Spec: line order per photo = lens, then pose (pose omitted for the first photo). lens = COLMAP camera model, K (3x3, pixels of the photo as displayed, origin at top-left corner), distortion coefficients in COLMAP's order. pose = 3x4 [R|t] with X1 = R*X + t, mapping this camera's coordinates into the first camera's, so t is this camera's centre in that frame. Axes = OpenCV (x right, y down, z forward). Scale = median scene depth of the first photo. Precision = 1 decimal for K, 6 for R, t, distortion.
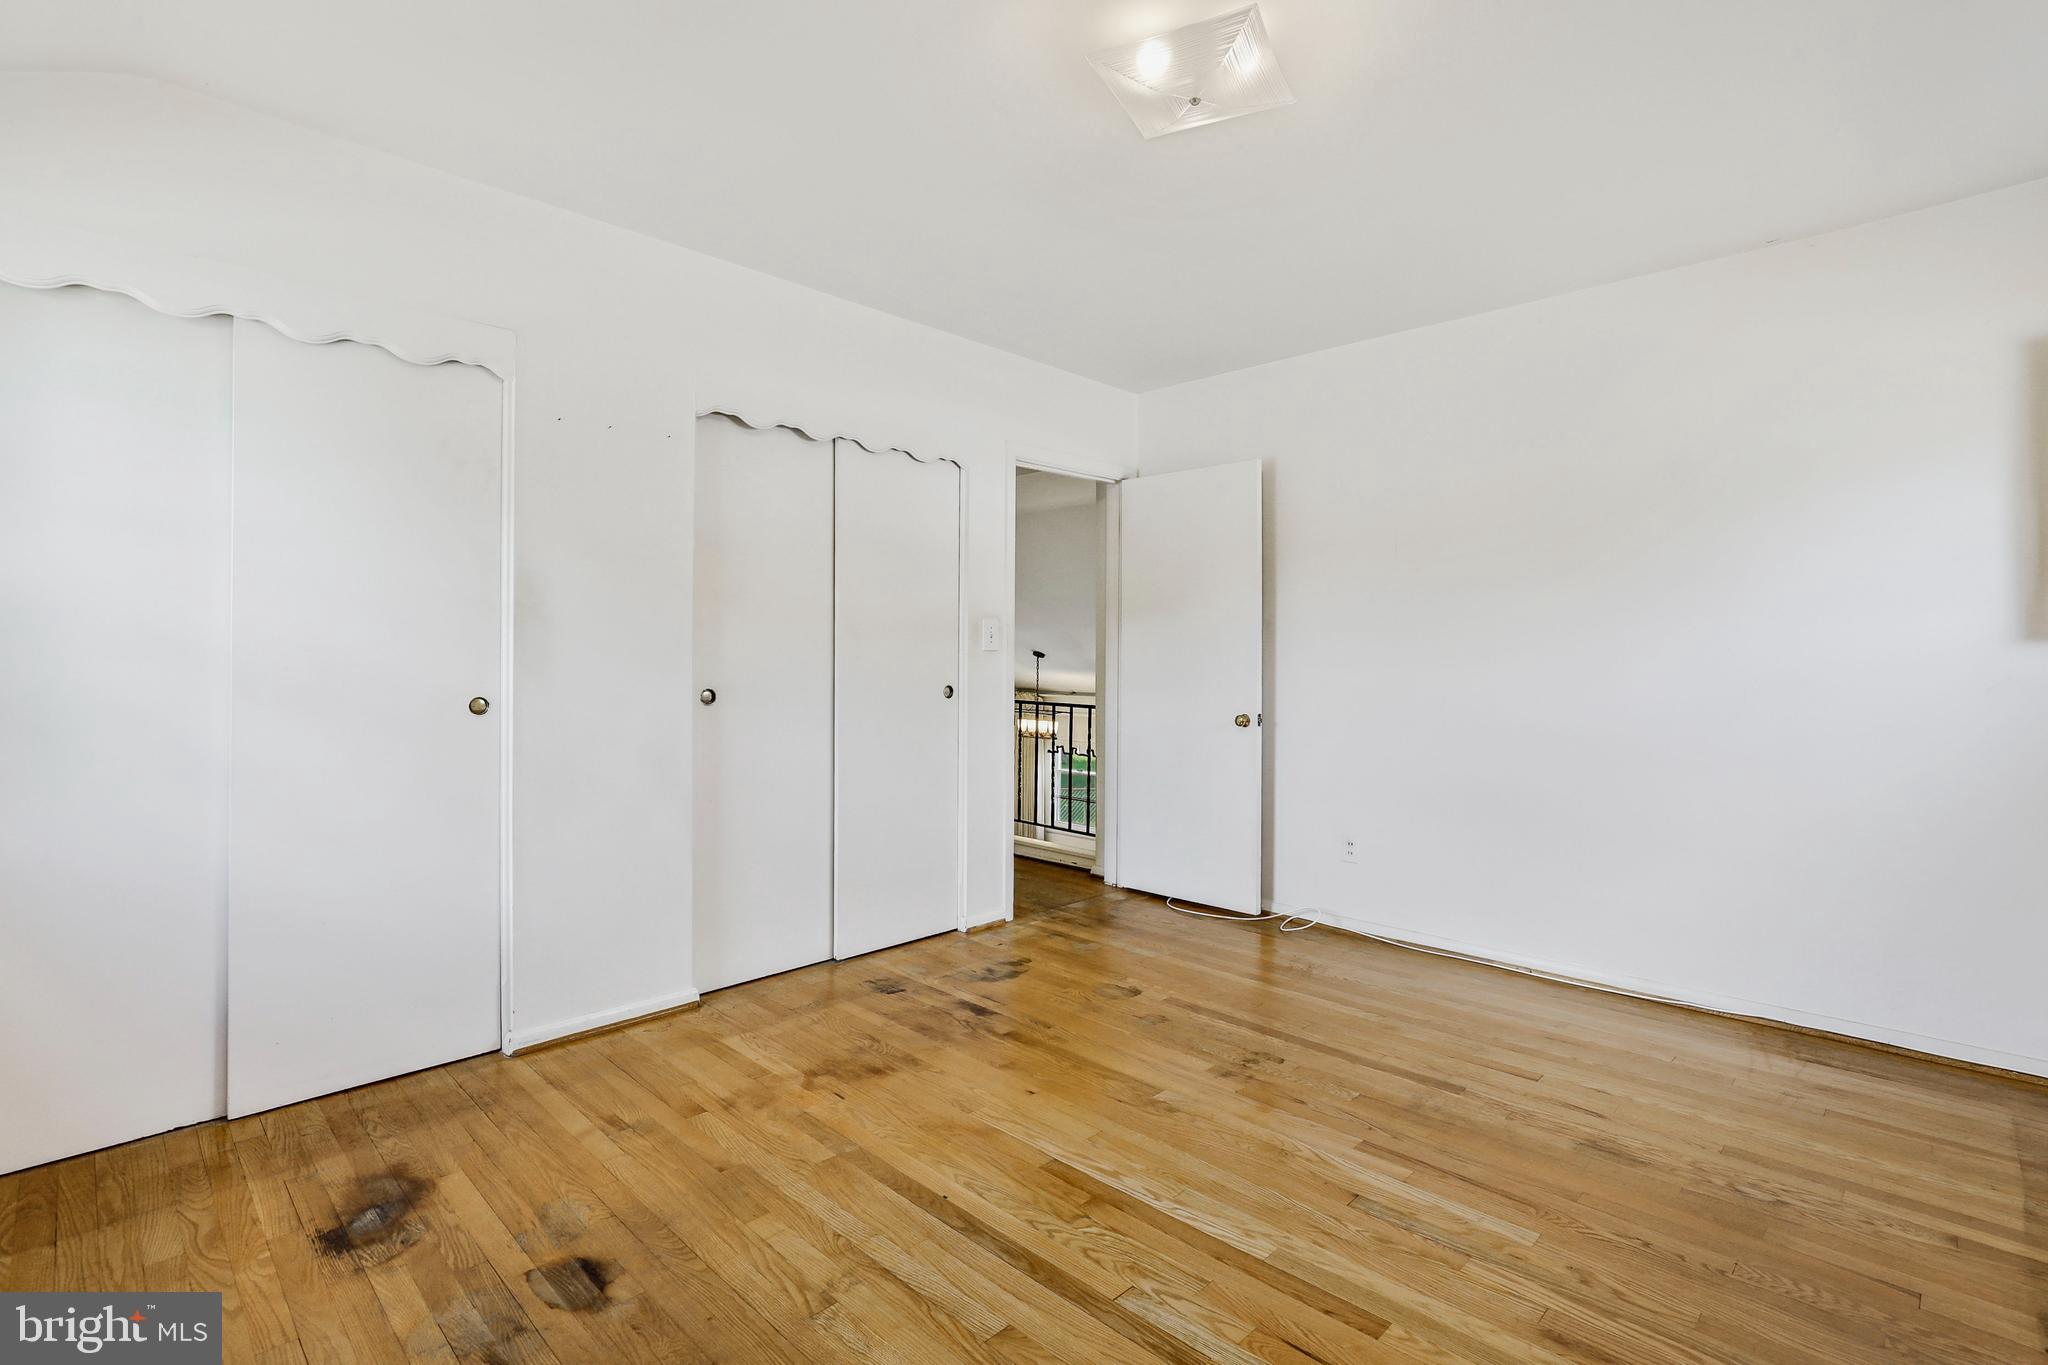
lens RADIAL K [[957.7, 0, 1022.6], [0, 957.7, 669.3], [0, 0, 1]] dist [-0.004714, 0.001485]
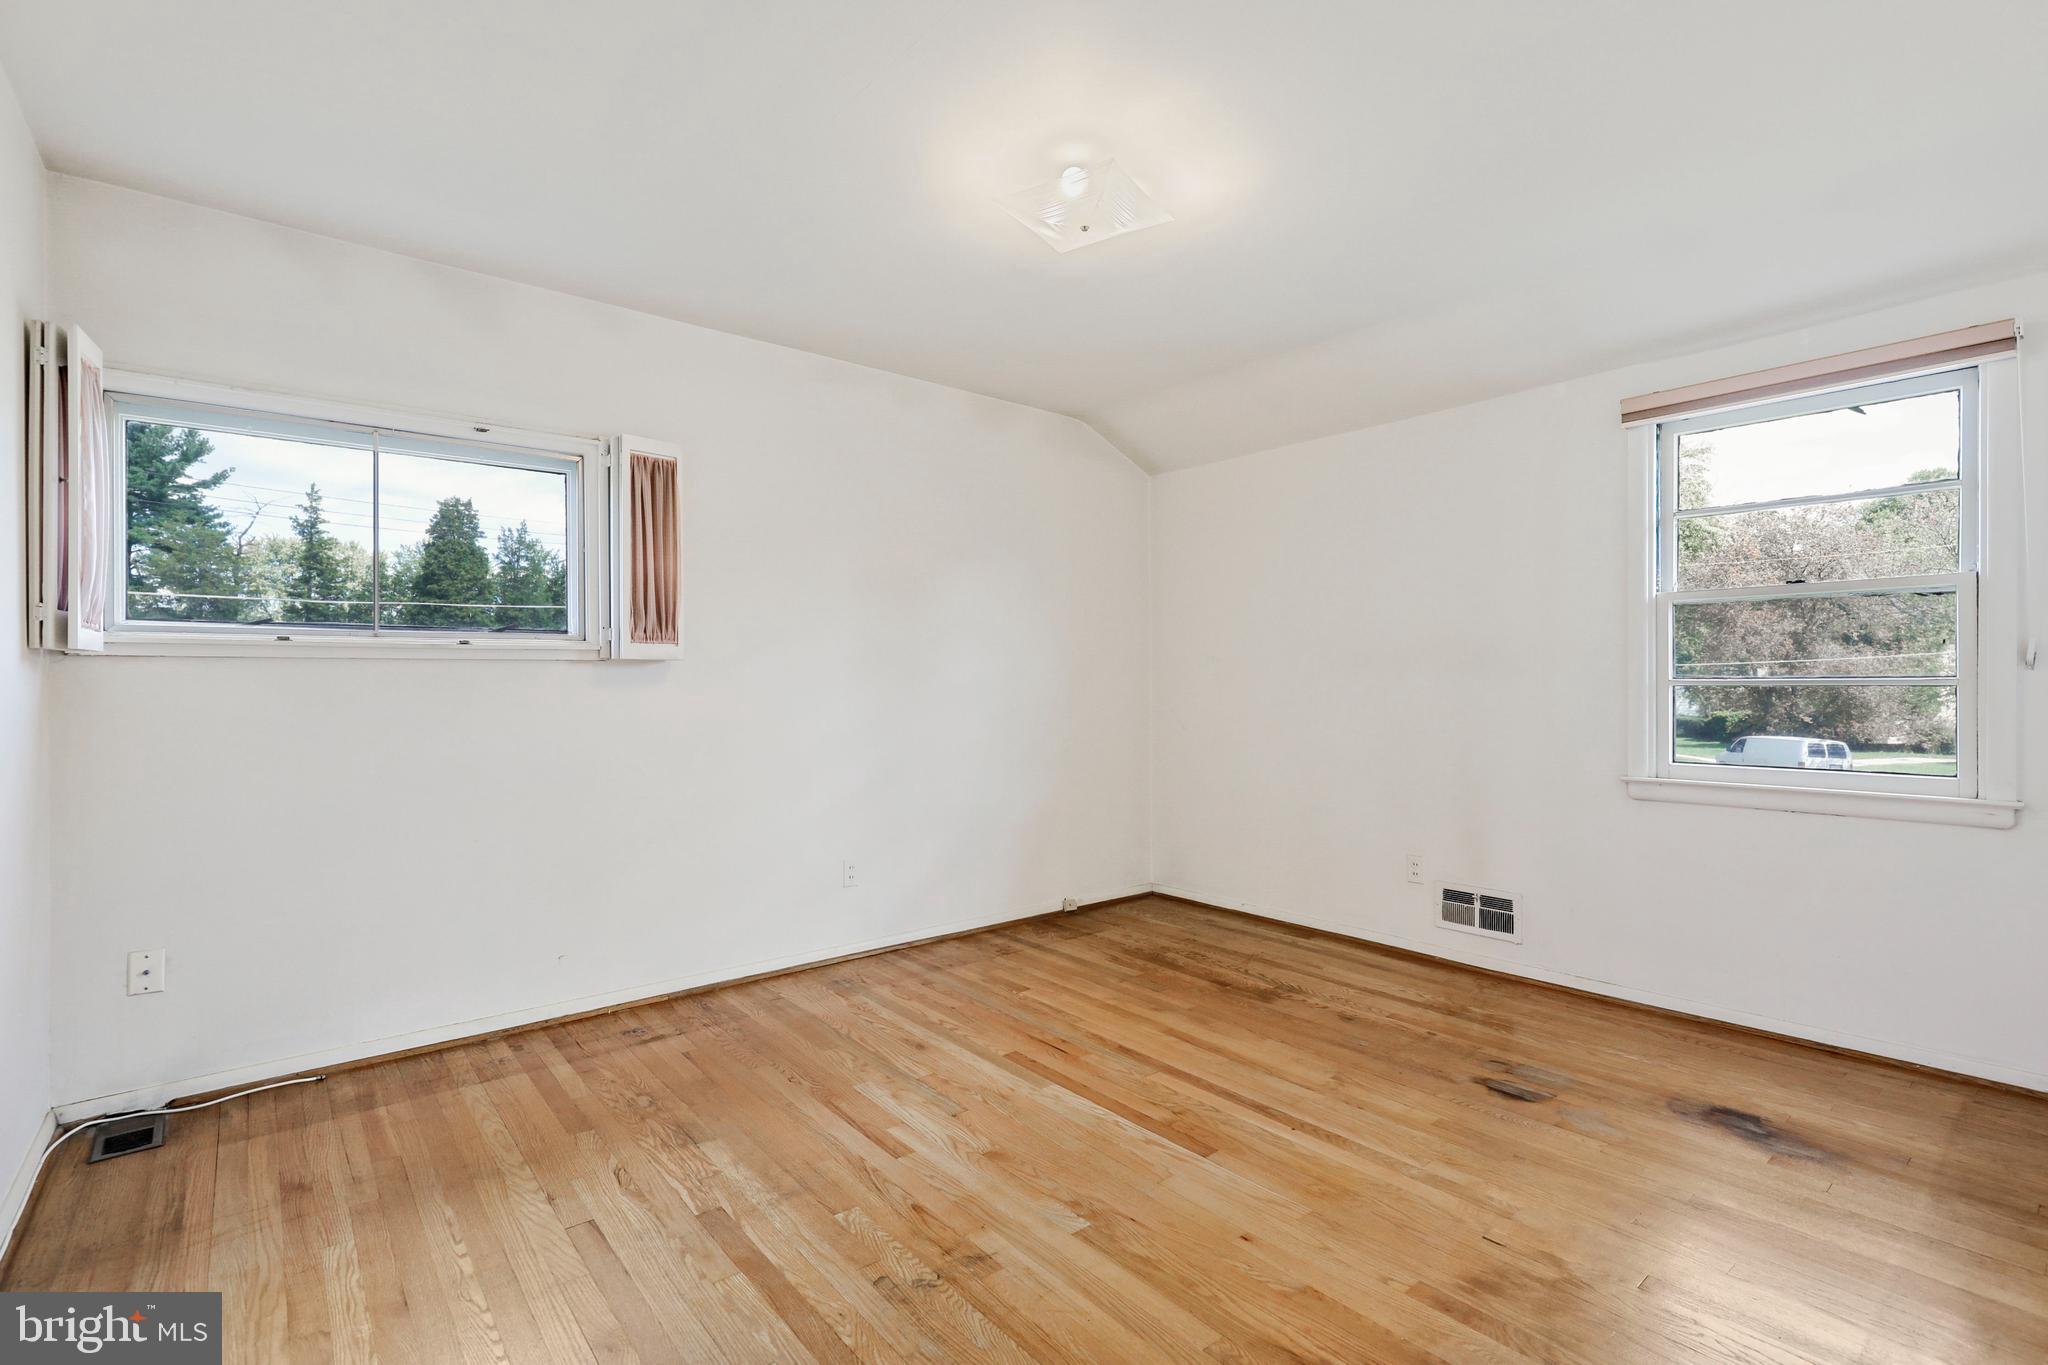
lens RADIAL K [[957.7, 0, 1027.1], [0, 957.7, 683.8], [0, 0, 1]] dist [-0.004714, 0.001485]
pose [[-0.995861, -0.000741, 0.090881, 0.109940], [0.000574, 0.999896, 0.014440, -0.019563], [-0.090883, 0.014432, -0.995757, 1.699547]]
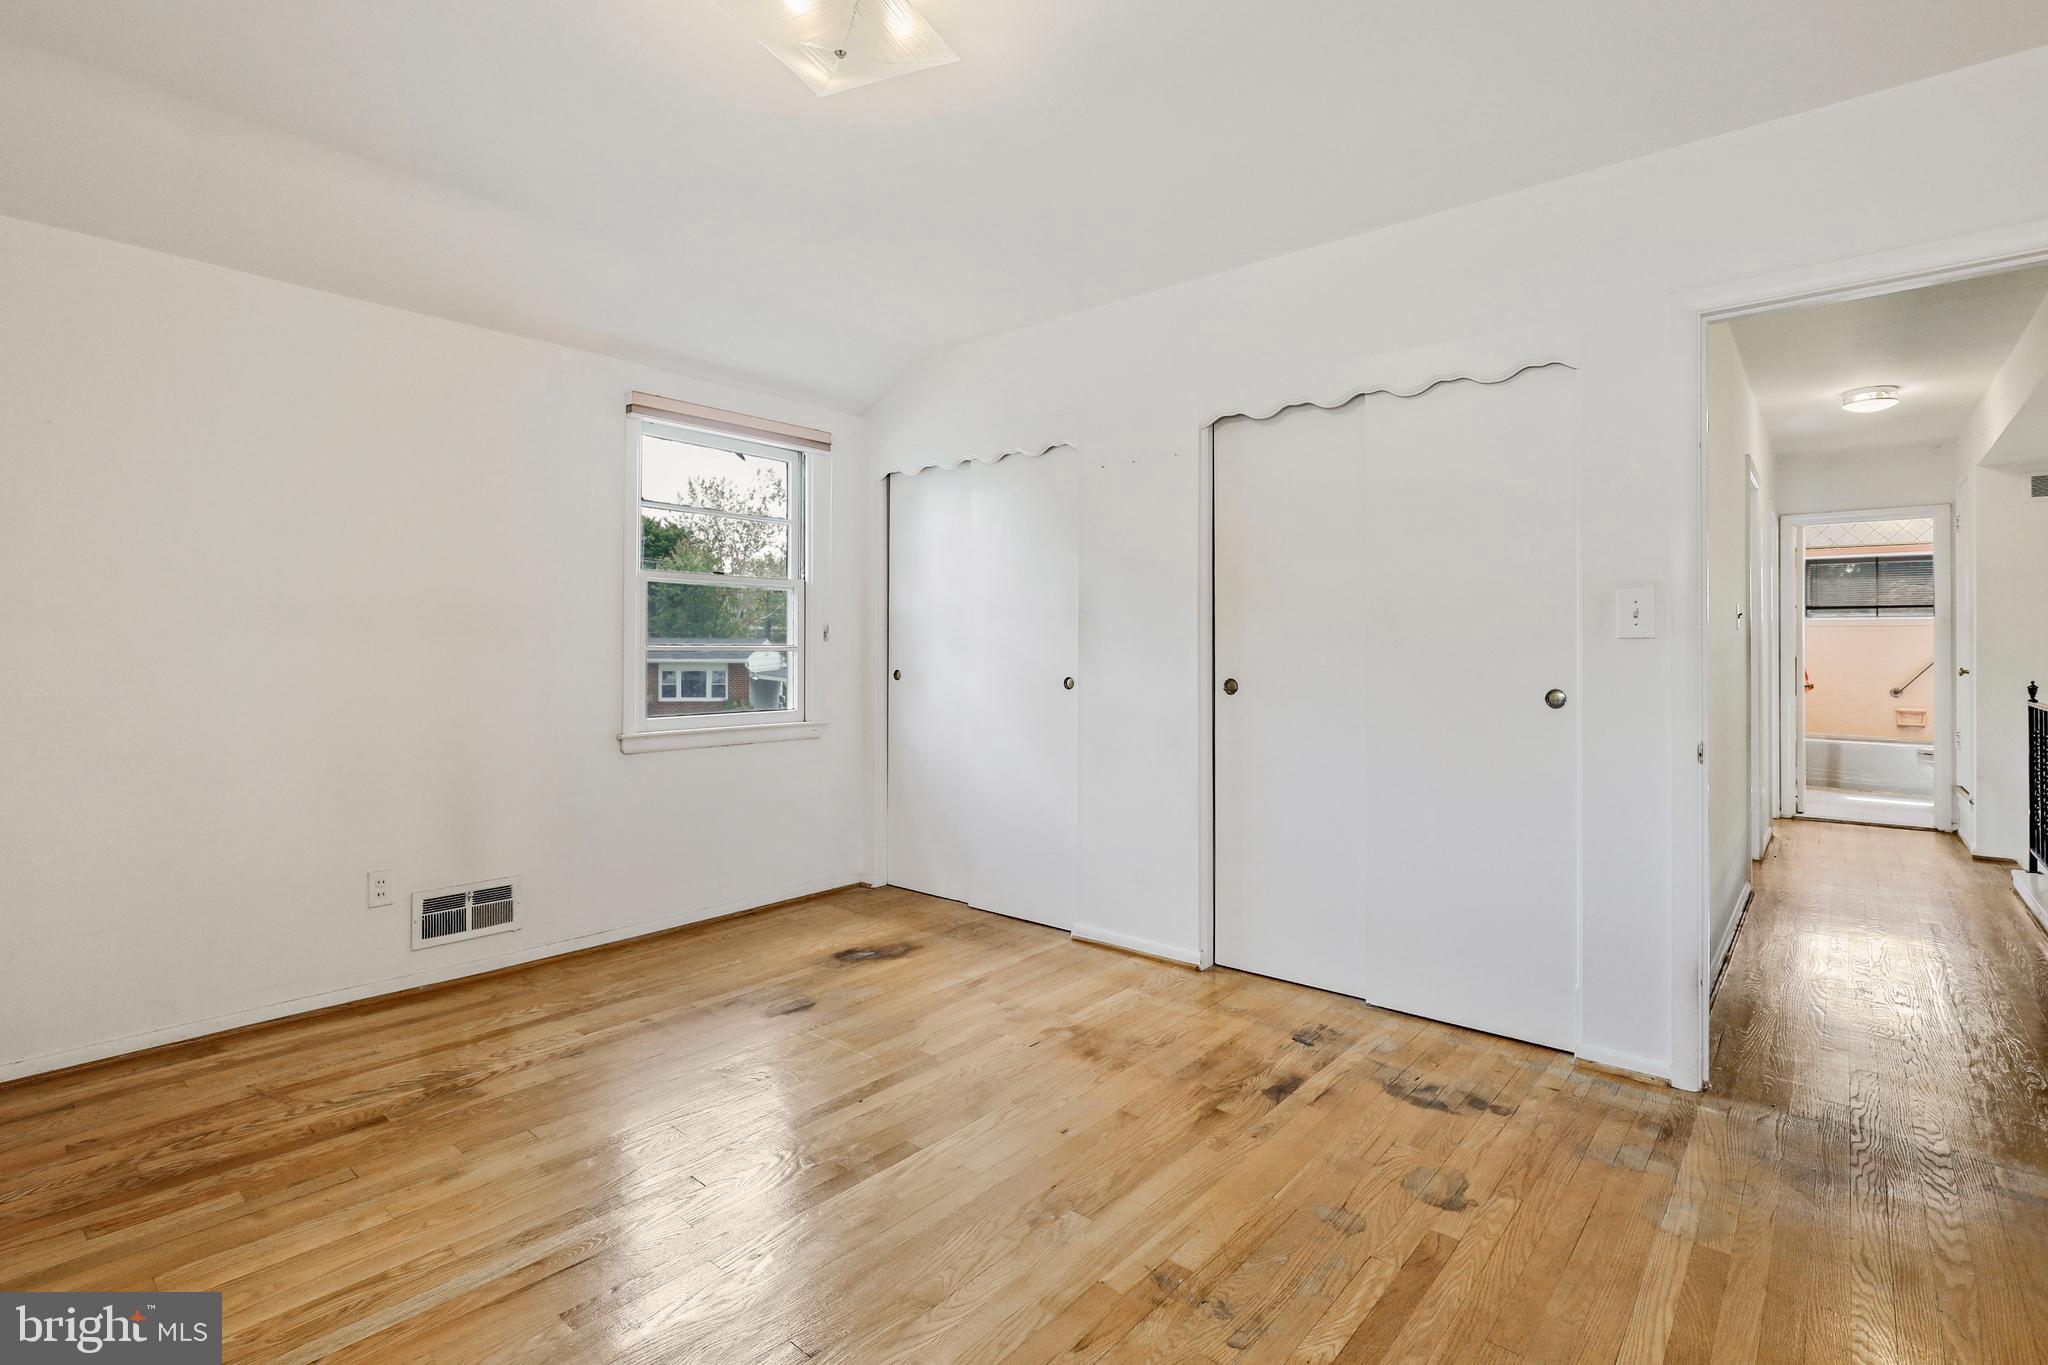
lens RADIAL K [[957.7, 0, 1035.7], [0, 957.7, 639.9], [0, 0, 1]] dist [-0.004714, 0.001485]
pose [[0.084003, -0.012175, -0.996391, 0.862114], [-0.015976, 0.999780, -0.013563, -0.005617], [0.996337, 0.017058, 0.083790, 0.847953]]
